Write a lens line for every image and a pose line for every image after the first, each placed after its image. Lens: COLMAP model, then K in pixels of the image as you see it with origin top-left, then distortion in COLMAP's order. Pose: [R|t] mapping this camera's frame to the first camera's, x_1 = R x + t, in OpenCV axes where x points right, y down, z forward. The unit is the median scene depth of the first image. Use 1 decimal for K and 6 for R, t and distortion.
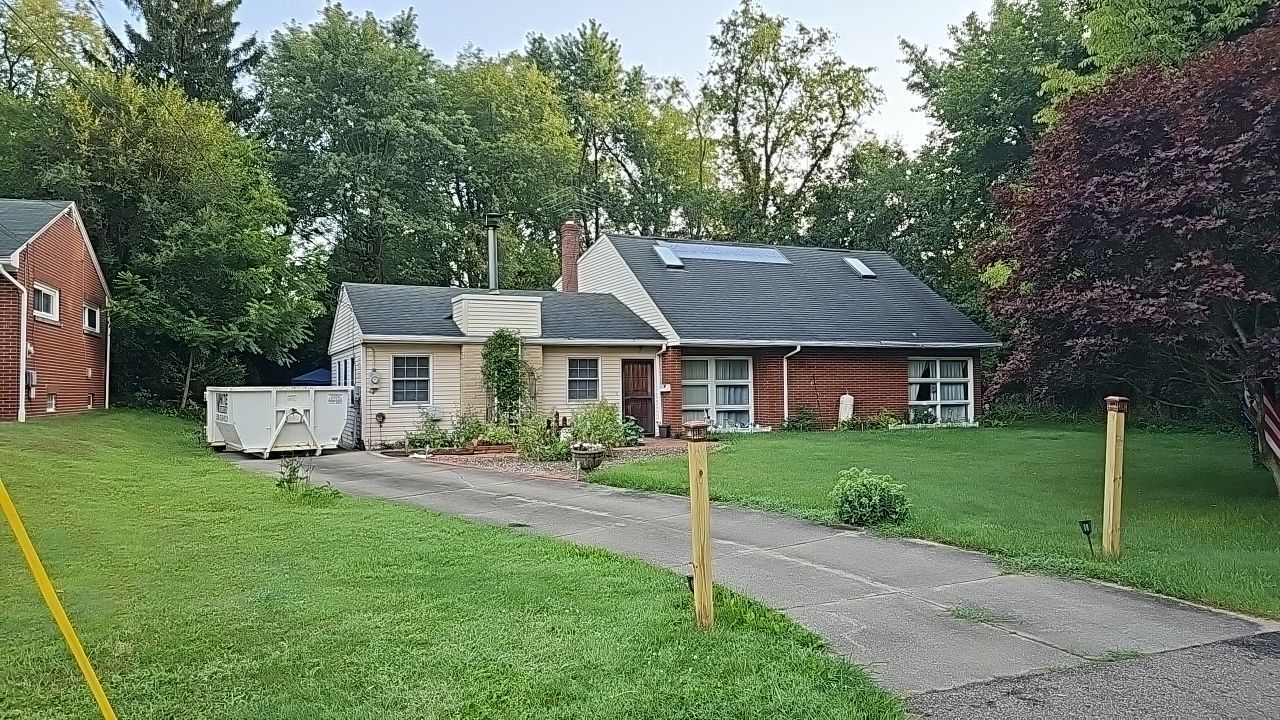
lens RADIAL K [[860.2, 0, 633.2], [0, 860.2, 358.5], [0, 0, 1]] dist [0.087769, -0.092932]
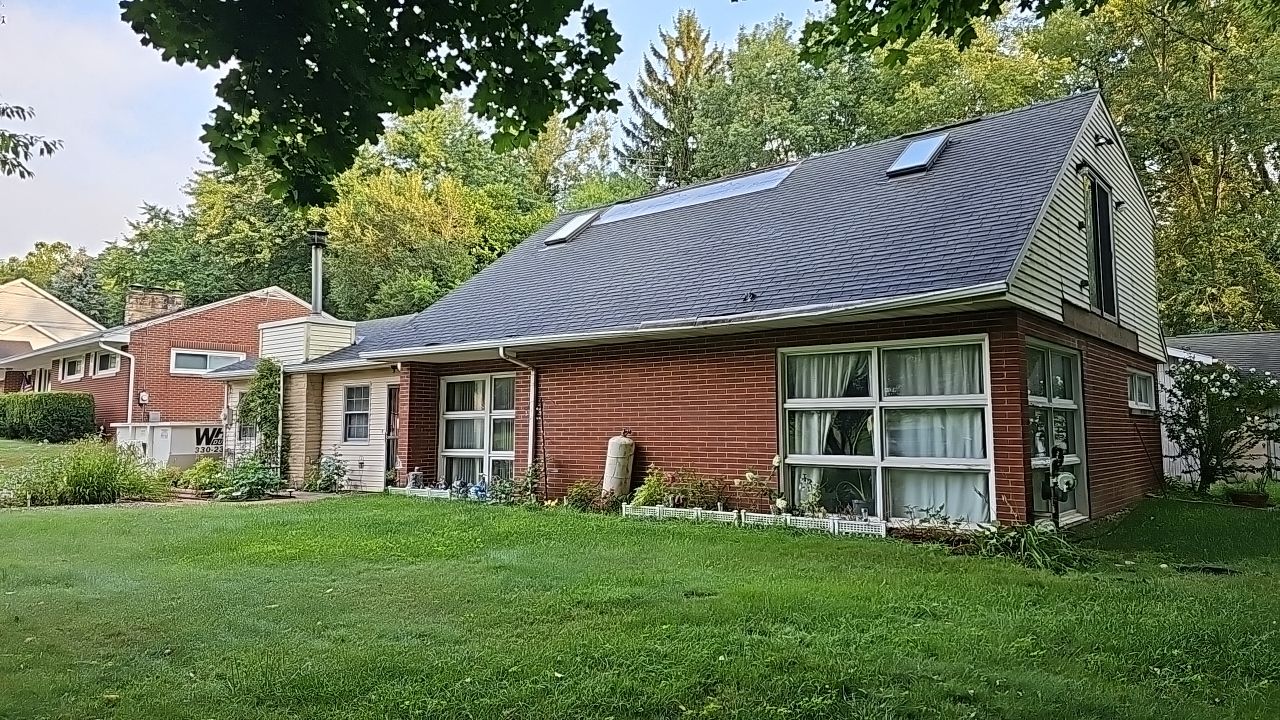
lens RADIAL K [[857.1, 0, 637.3], [0, 857.1, 342.3], [0, 0, 1]] dist [0.081271, -0.077214]
pose [[0.436832, -0.083802, -0.895631, 0.653325], [0.031485, 0.996465, -0.077881, 0.025107], [0.898992, 0.005822, 0.437927, 0.747670]]
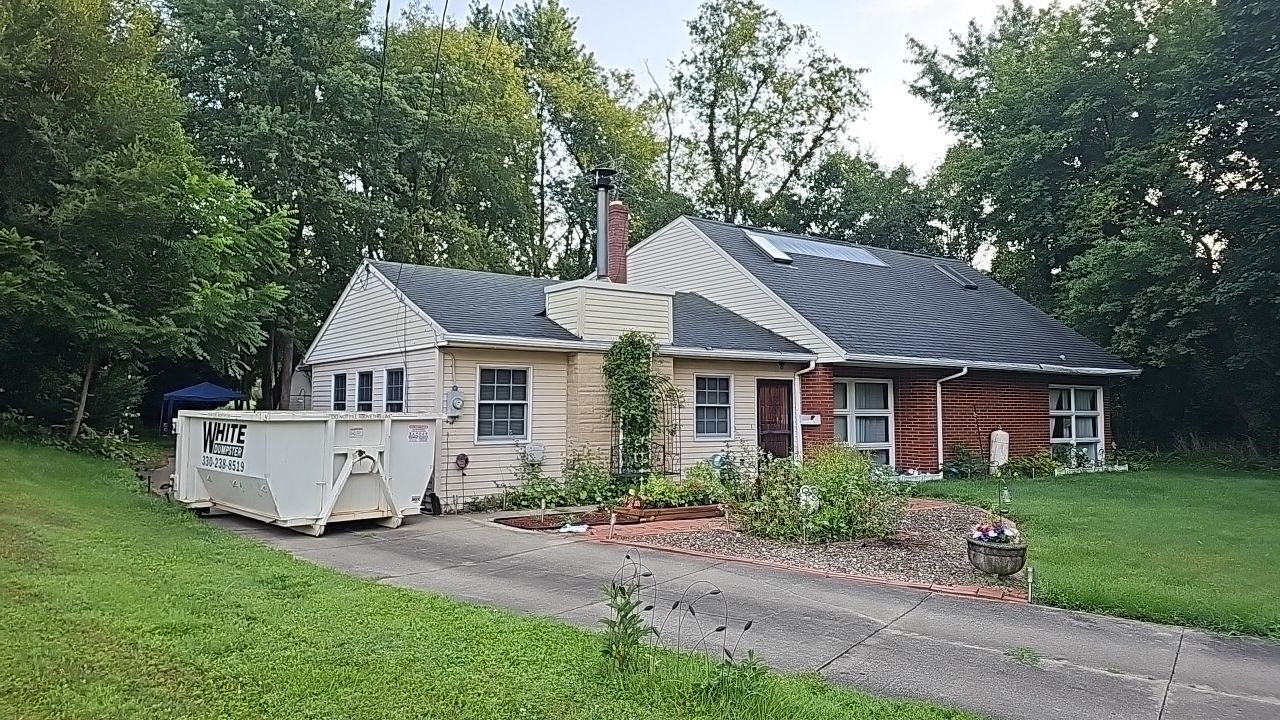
lens RADIAL K [[860.2, 0, 633.2], [0, 860.2, 358.5], [0, 0, 1]] dist [0.087769, -0.092932]
pose [[0.984434, 0.025939, 0.173829, -0.212095], [-0.021647, 0.999413, -0.026544, 0.004081], [-0.174415, 0.022368, 0.984418, 0.254477]]
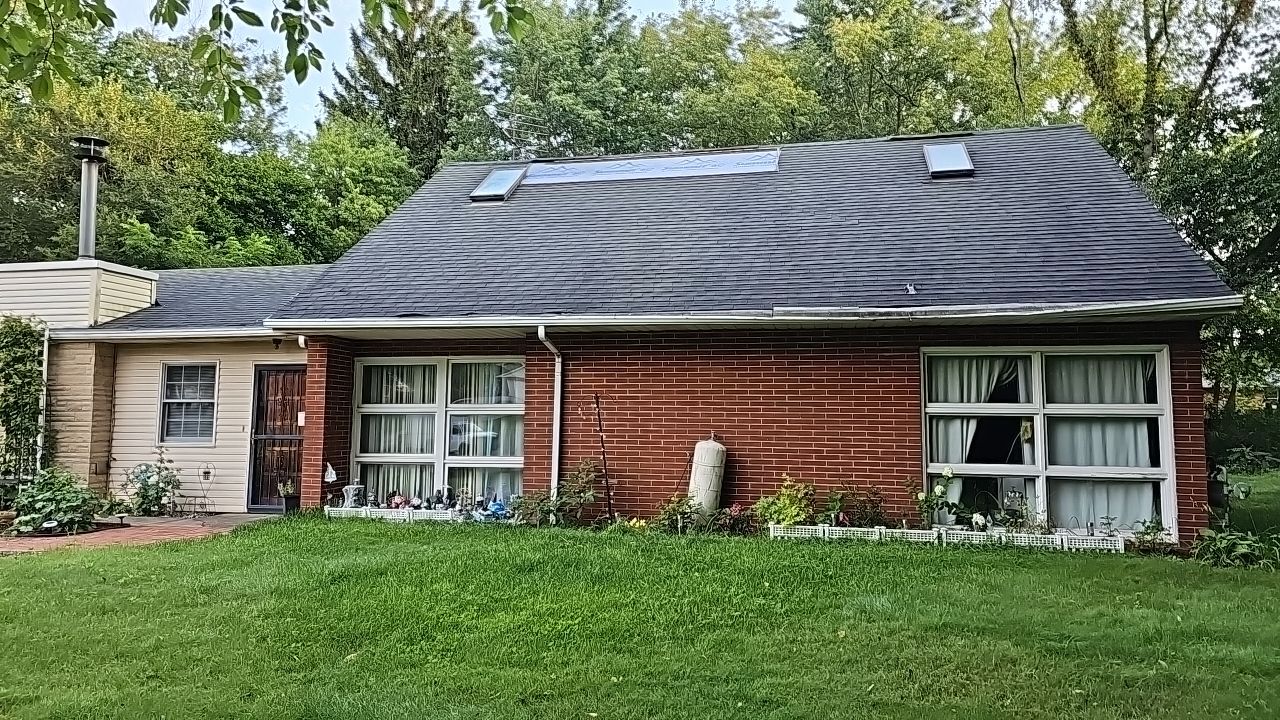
lens RADIAL K [[862.6, 0, 641.7], [0, 862.6, 344.2], [0, 0, 1]] dist [0.088007, -0.106173]
pose [[0.797066, -0.038337, -0.602675, 0.445846], [0.006273, 0.998455, -0.055217, 0.016979], [0.603860, 0.040231, 0.796074, 0.610238]]
